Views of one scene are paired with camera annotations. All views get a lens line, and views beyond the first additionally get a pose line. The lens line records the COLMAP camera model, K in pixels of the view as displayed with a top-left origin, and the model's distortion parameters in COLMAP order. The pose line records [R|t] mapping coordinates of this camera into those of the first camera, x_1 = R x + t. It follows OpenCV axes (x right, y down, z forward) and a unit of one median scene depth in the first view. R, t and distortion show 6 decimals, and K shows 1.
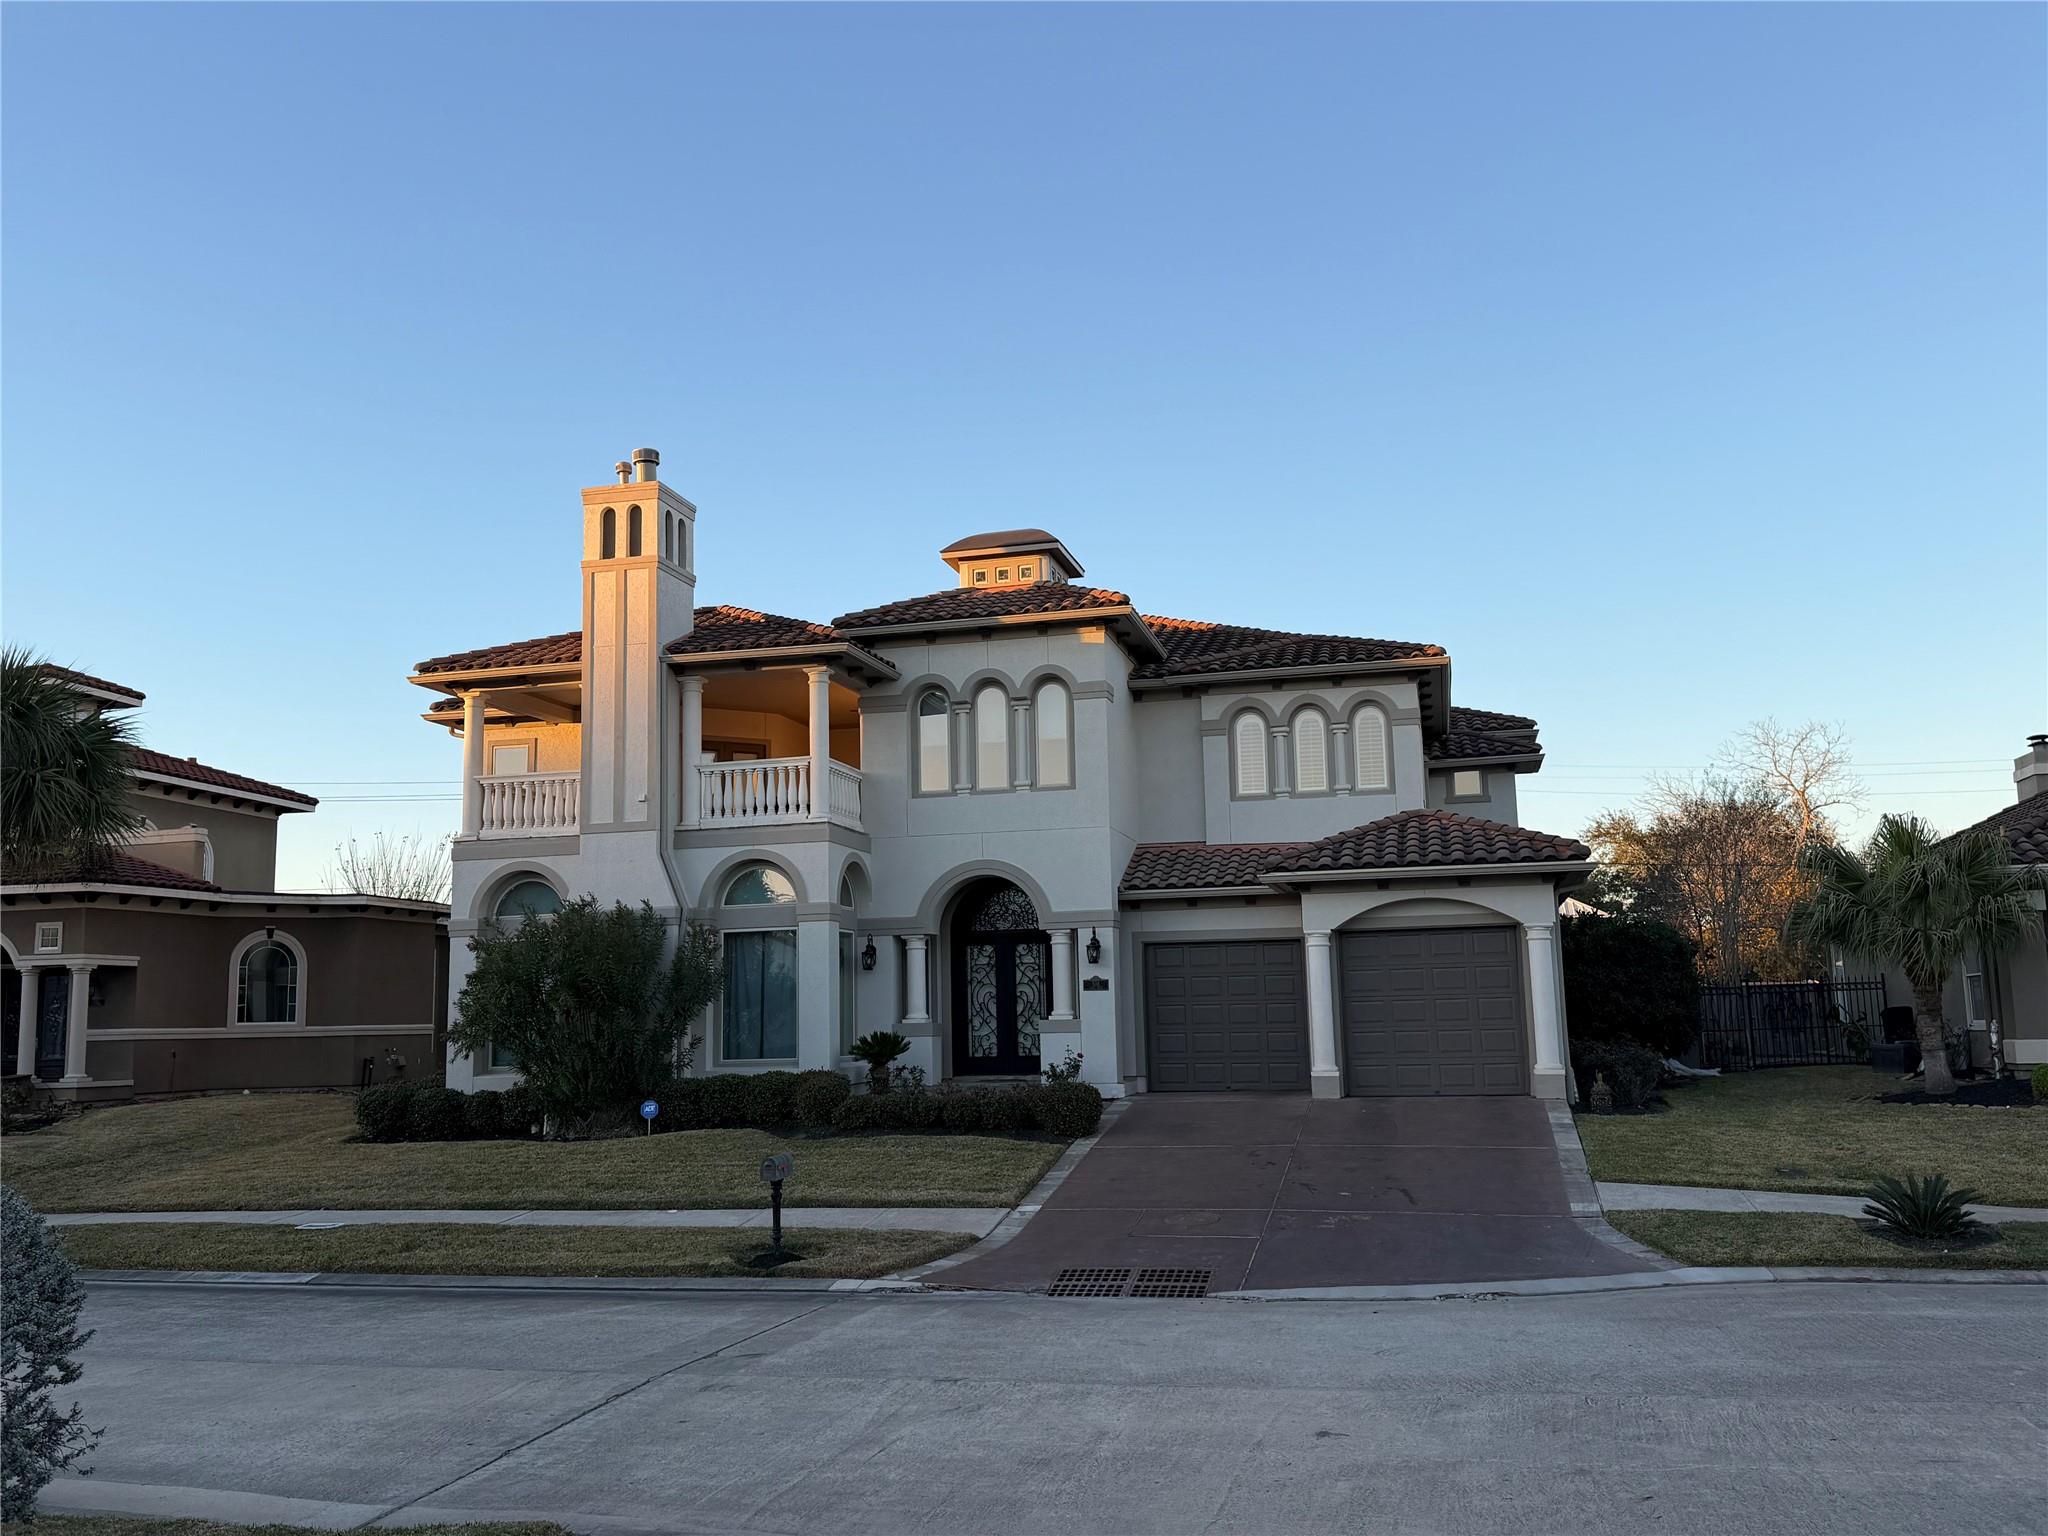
lens RADIAL K [[1719.6, 0, 1014.5], [0, 1719.6, 756.0], [0, 0, 1]] dist [0.118905, -0.194079]
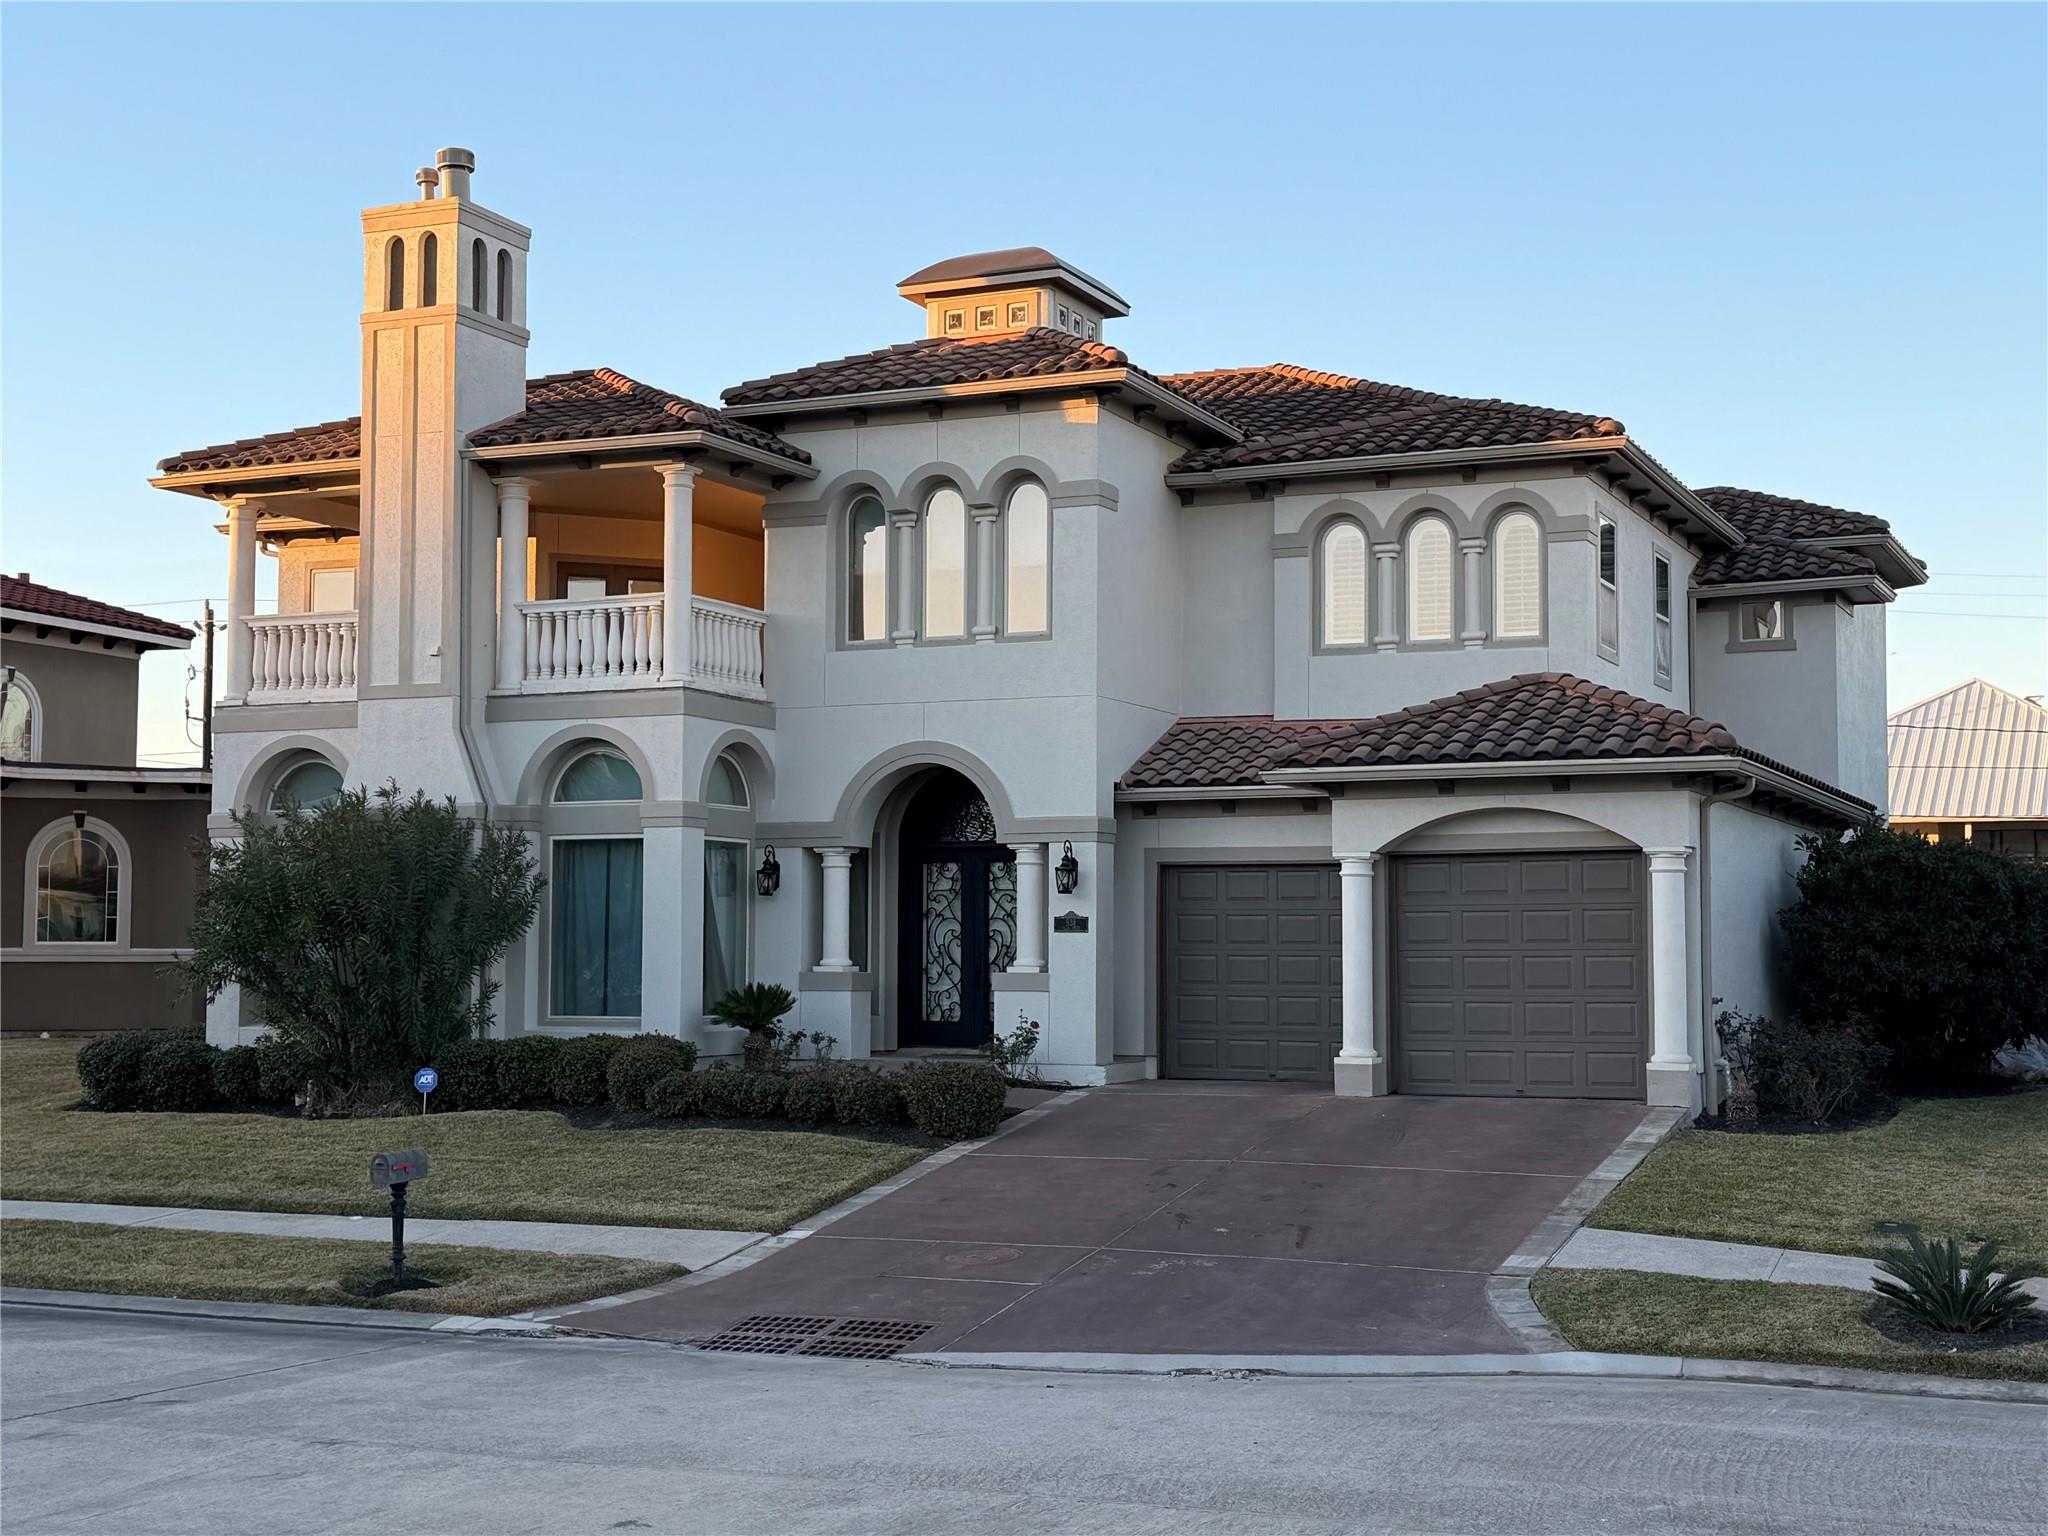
lens RADIAL K [[2681.4, 0, 1024.0], [0, 2681.4, 768.0], [0, 0, 1]] dist [0.090542, -0.026425]
pose [[0.984084, 0.012056, -0.177297, 0.216183], [0.003188, 0.996338, 0.085447, -0.021221], [0.177678, -0.084652, 0.980441, -0.051485]]
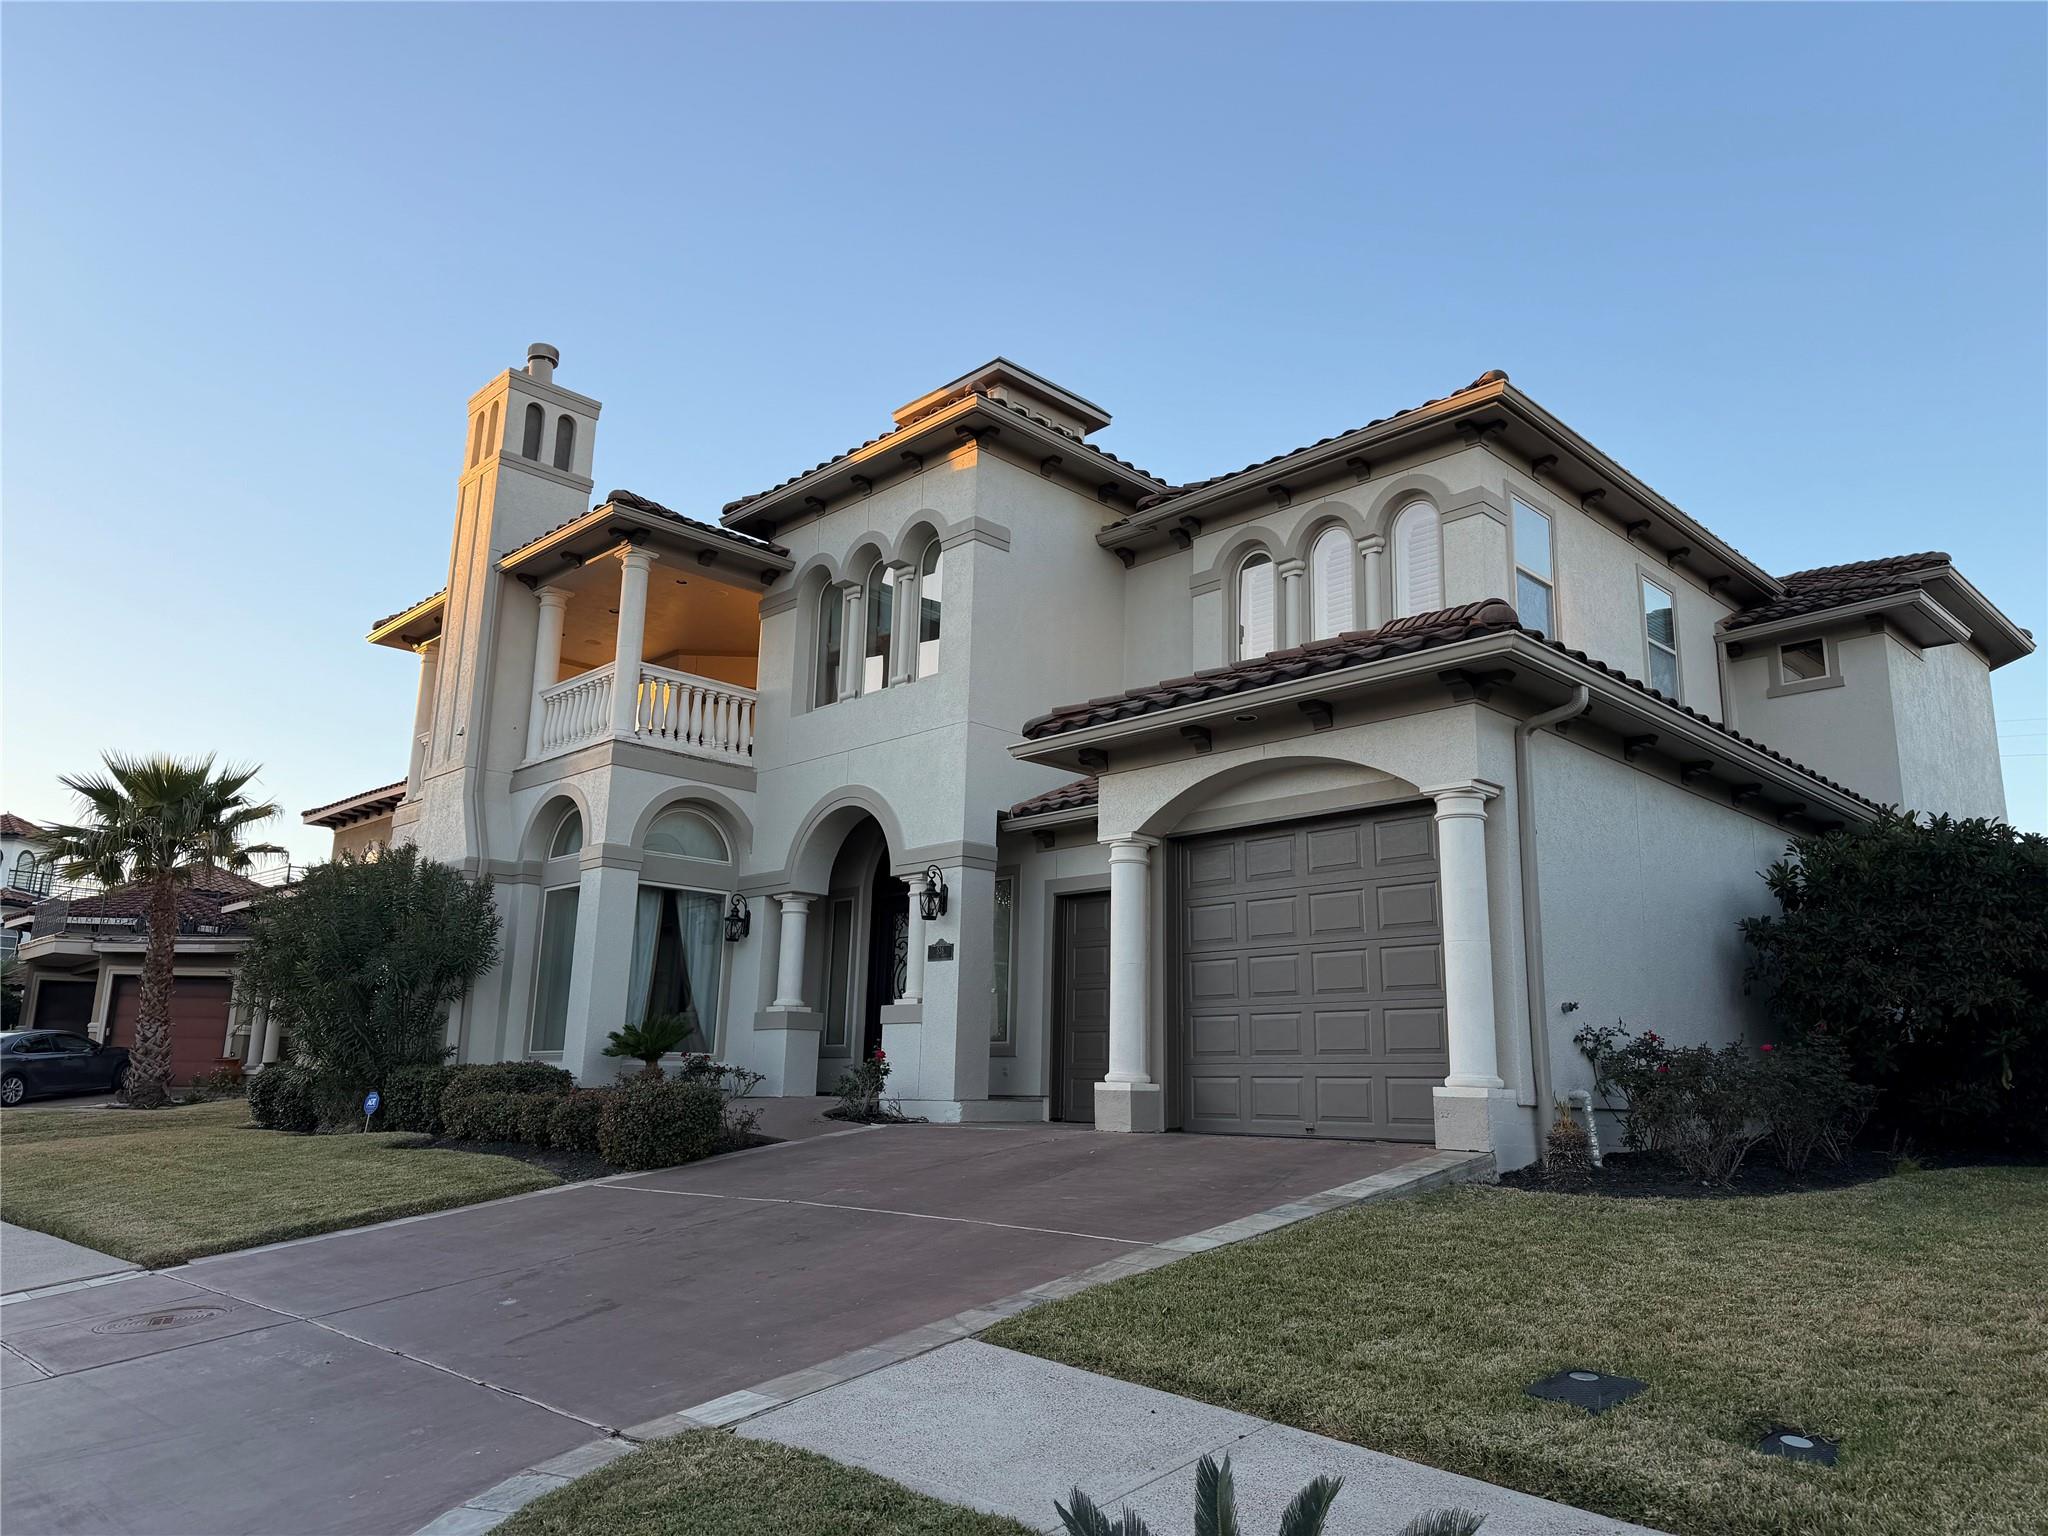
lens RADIAL K [[1425.9, 0, 1025.2], [0, 1425.9, 764.4], [0, 0, 1]] dist [0.052375, -0.069457]
pose [[0.854639, -0.076937, -0.513491, 0.363176], [0.039940, 0.995772, -0.082723, 0.106065], [0.517684, 0.050189, 0.854098, 0.531841]]
